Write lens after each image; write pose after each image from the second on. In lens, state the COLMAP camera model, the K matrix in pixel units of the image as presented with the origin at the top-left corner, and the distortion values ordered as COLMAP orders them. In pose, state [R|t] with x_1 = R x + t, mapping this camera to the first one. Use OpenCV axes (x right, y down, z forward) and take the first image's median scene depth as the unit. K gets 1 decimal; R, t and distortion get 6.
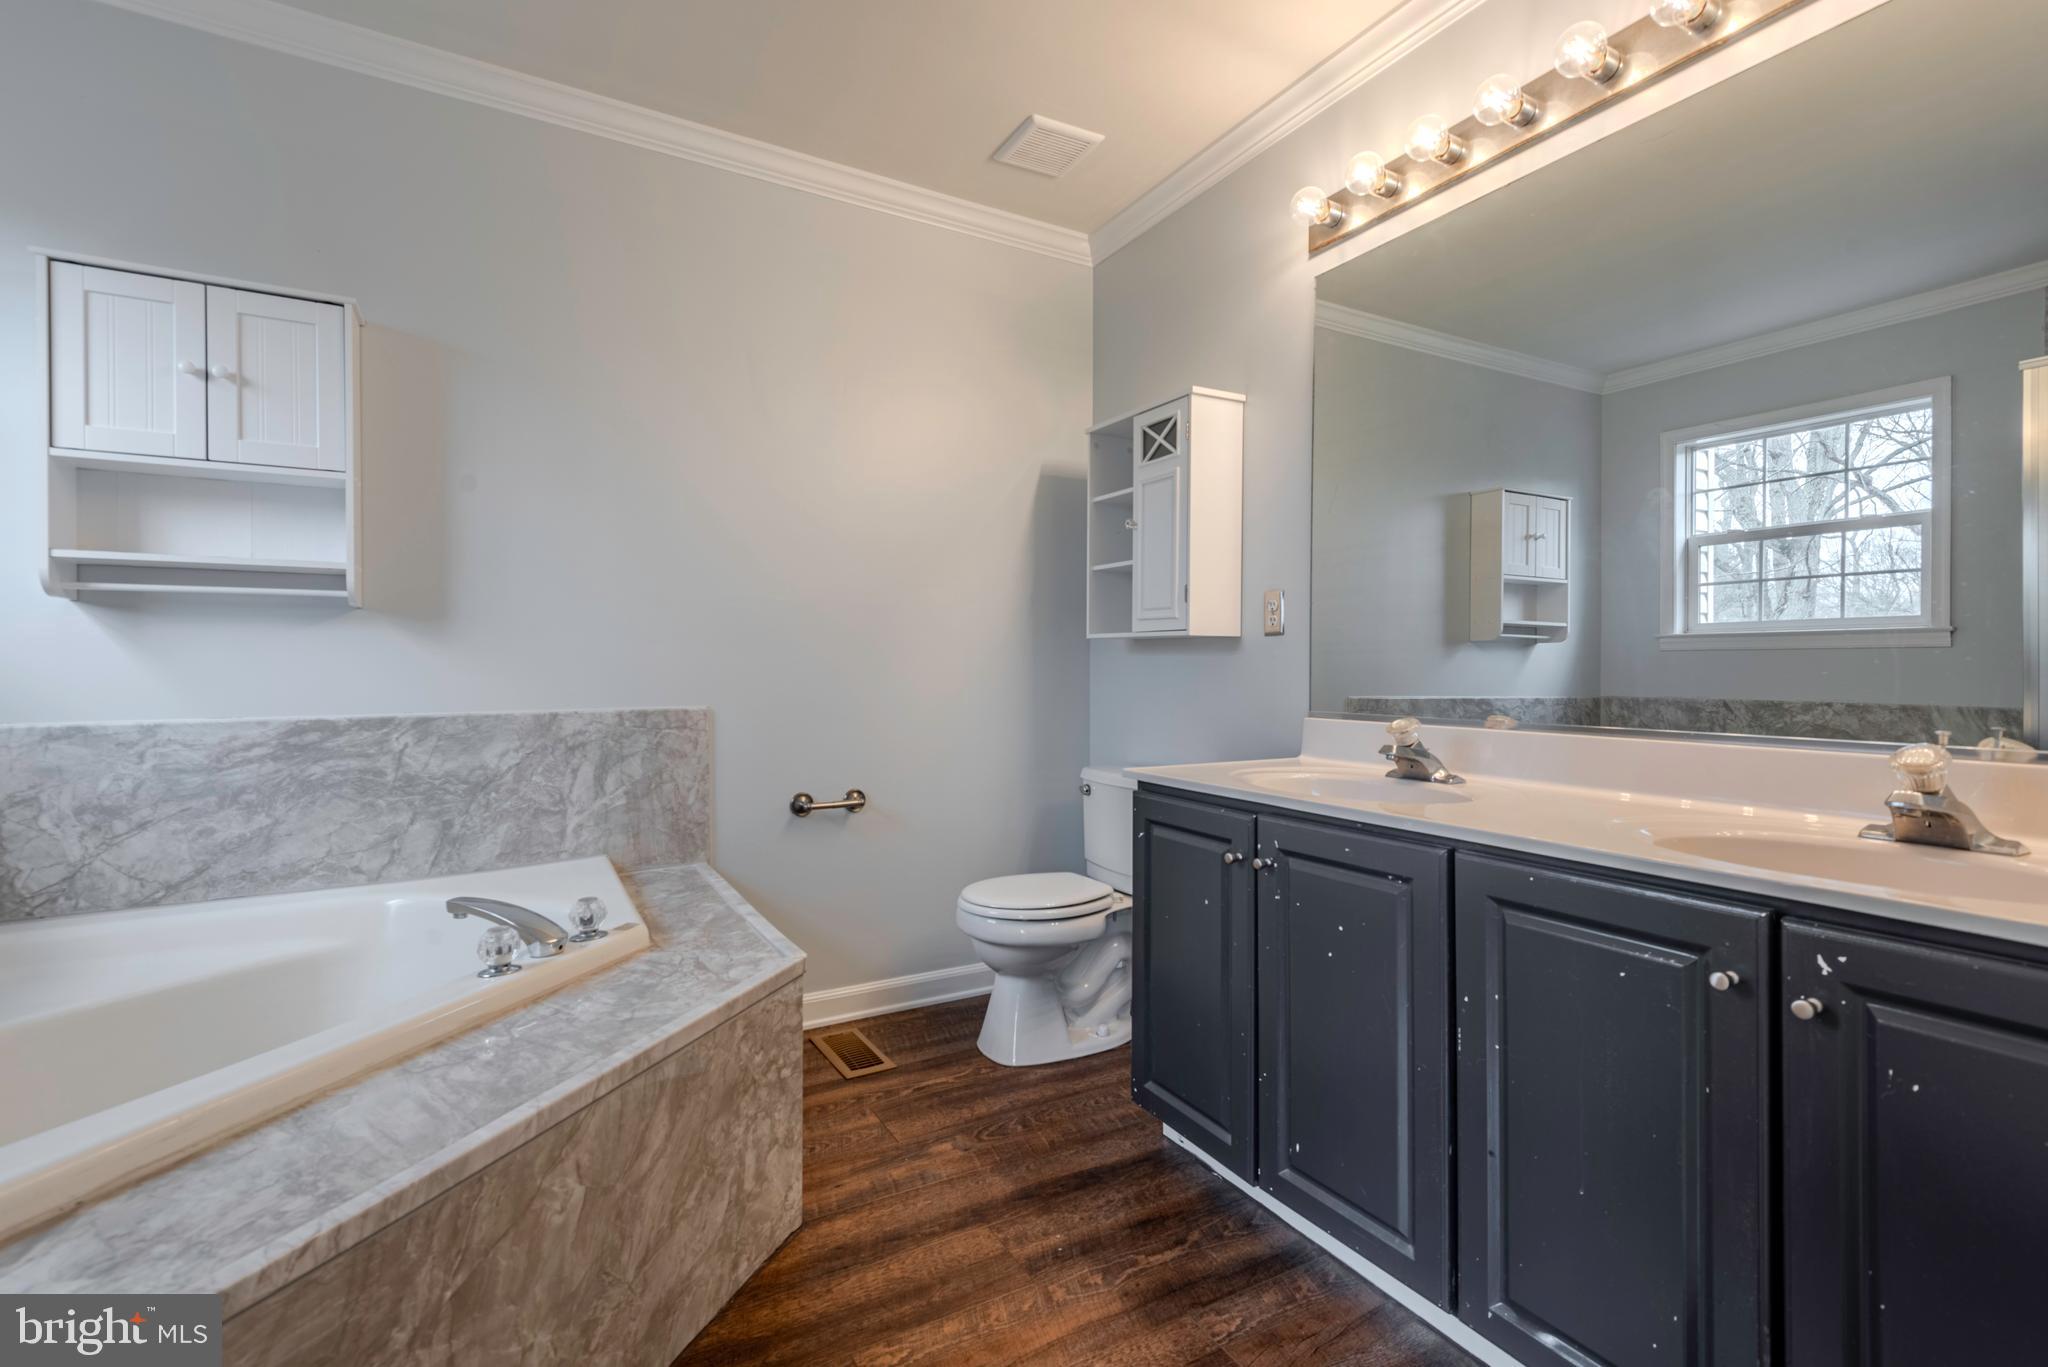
lens RADIAL K [[932.2, 0, 1024.0], [0, 932.2, 673.4], [0, 0, 1]] dist [0.022222, -0.008383]
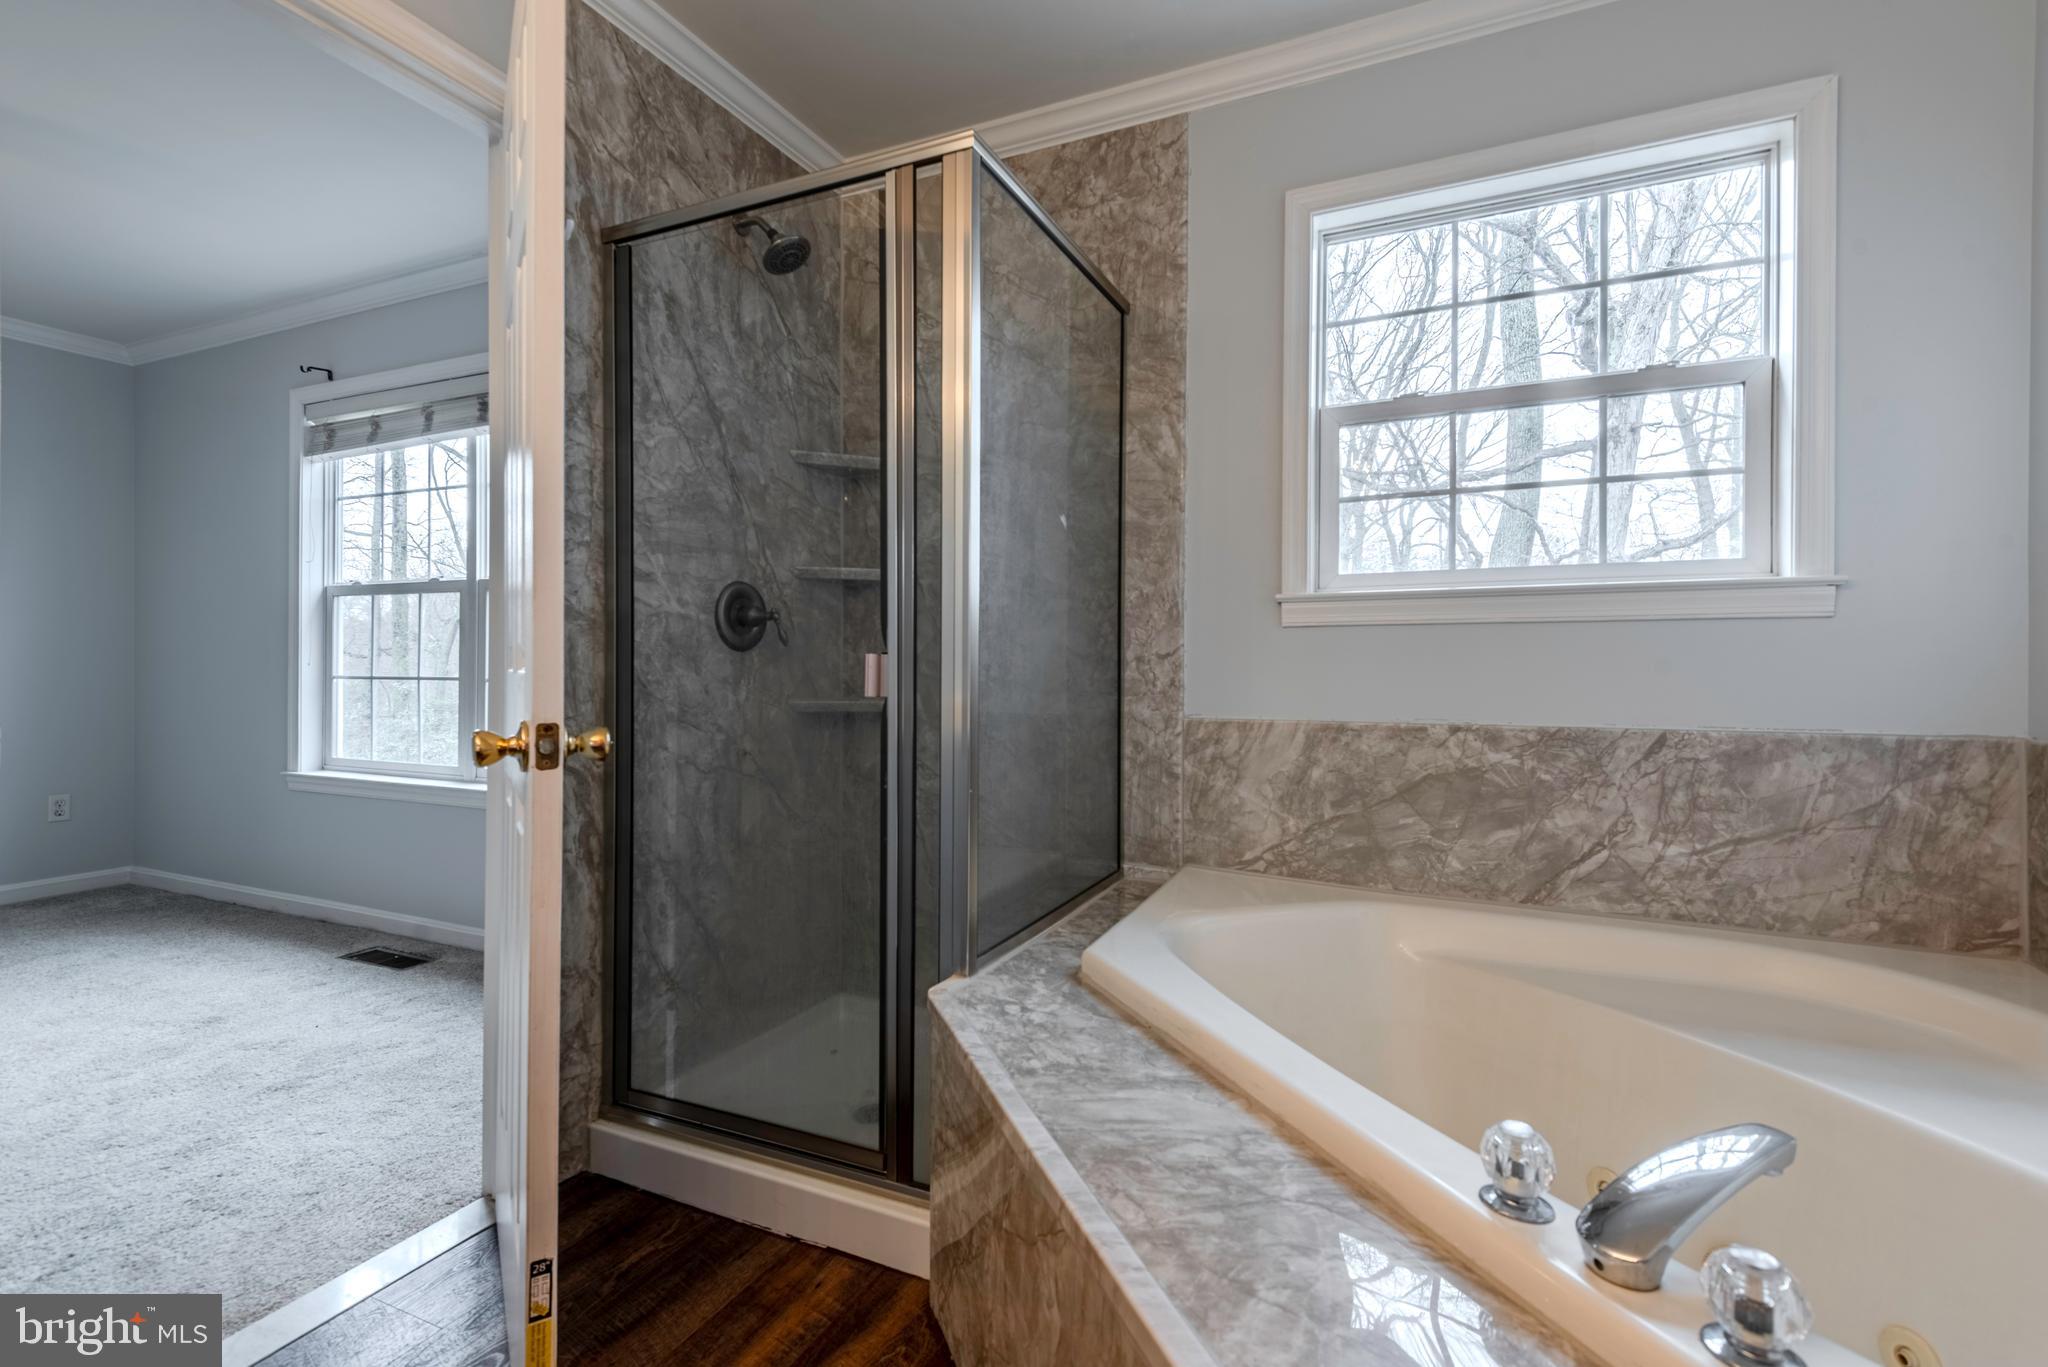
lens RADIAL K [[932.2, 0, 1015.9], [0, 932.2, 667.3], [0, 0, 1]] dist [0.022222, -0.008383]
pose [[-0.810715, 0.000963, -0.585440, 0.031793], [-0.005451, 0.999943, 0.009193, -0.016911], [0.585416, 0.010644, -0.810664, 1.670343]]
